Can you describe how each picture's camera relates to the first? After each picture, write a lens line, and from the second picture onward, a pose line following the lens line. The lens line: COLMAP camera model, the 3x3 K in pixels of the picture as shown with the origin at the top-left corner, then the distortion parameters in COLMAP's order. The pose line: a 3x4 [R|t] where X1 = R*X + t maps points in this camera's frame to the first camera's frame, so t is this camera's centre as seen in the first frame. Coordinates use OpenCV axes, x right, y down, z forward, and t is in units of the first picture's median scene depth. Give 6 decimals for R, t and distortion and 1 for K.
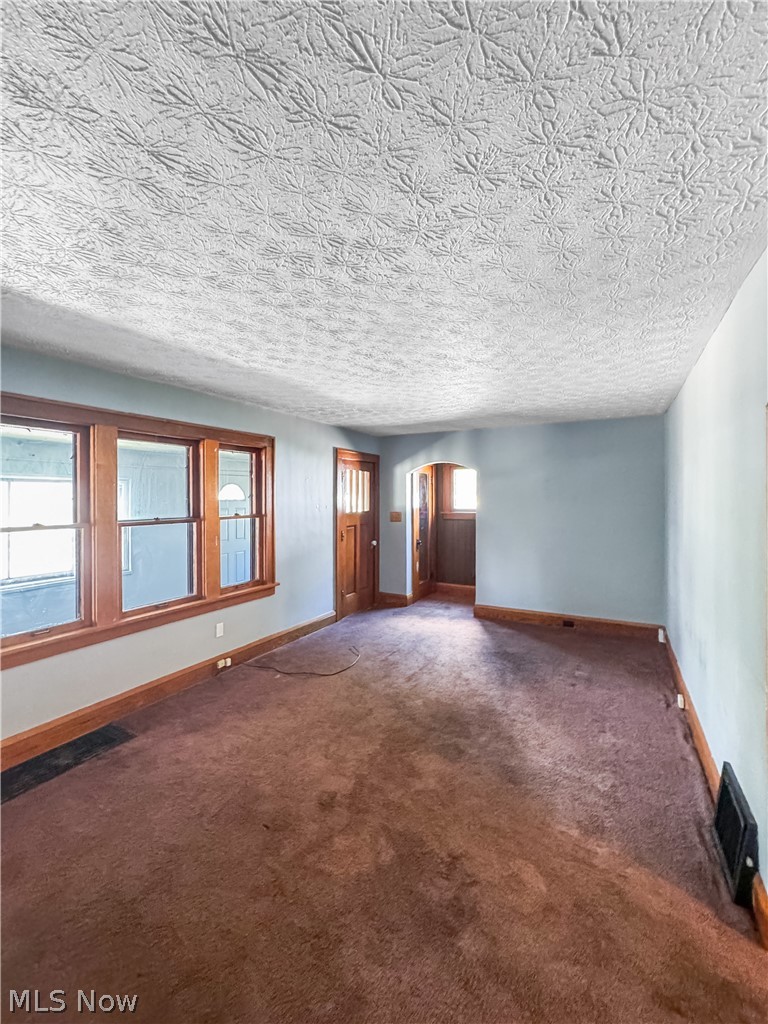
lens RADIAL K [[423.9, 0, 385.3], [0, 423.9, 488.2], [0, 0, 1]] dist [-0.039890, 0.019366]
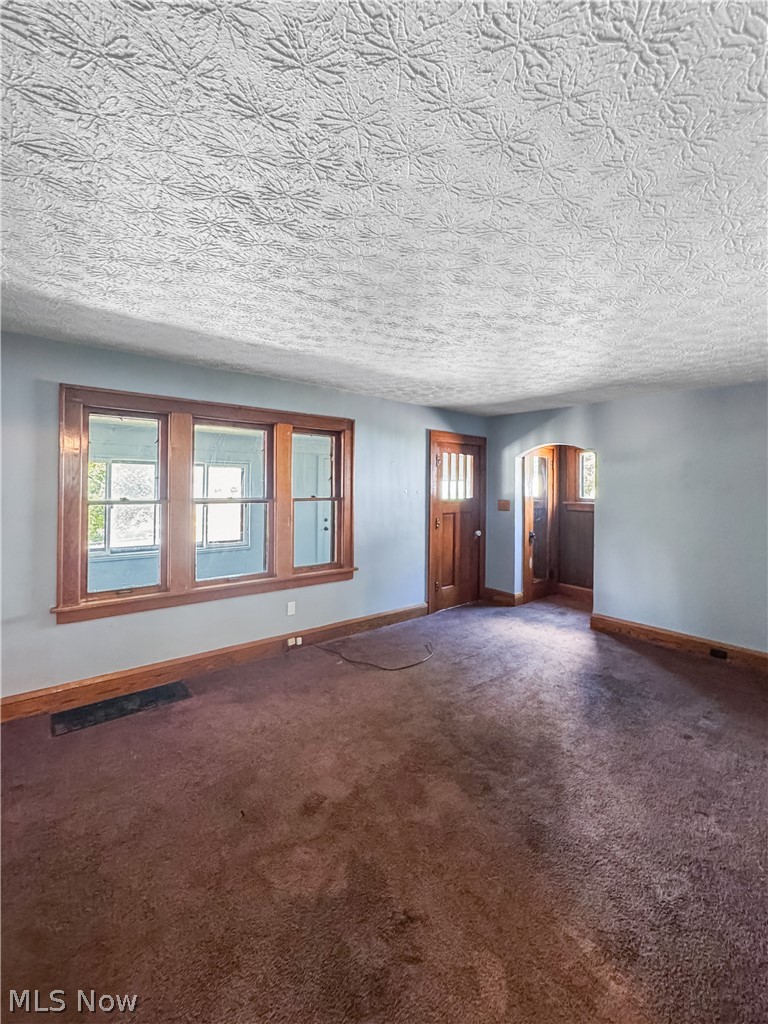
lens RADIAL K [[433.7, 0, 387.8], [0, 433.7, 470.9], [0, 0, 1]] dist [-0.032849, 0.013867]
pose [[0.935999, 0.005638, -0.351959, 0.194791], [-0.009201, 0.999922, -0.008451, 0.007581], [0.351884, 0.011149, 0.935977, 0.089385]]
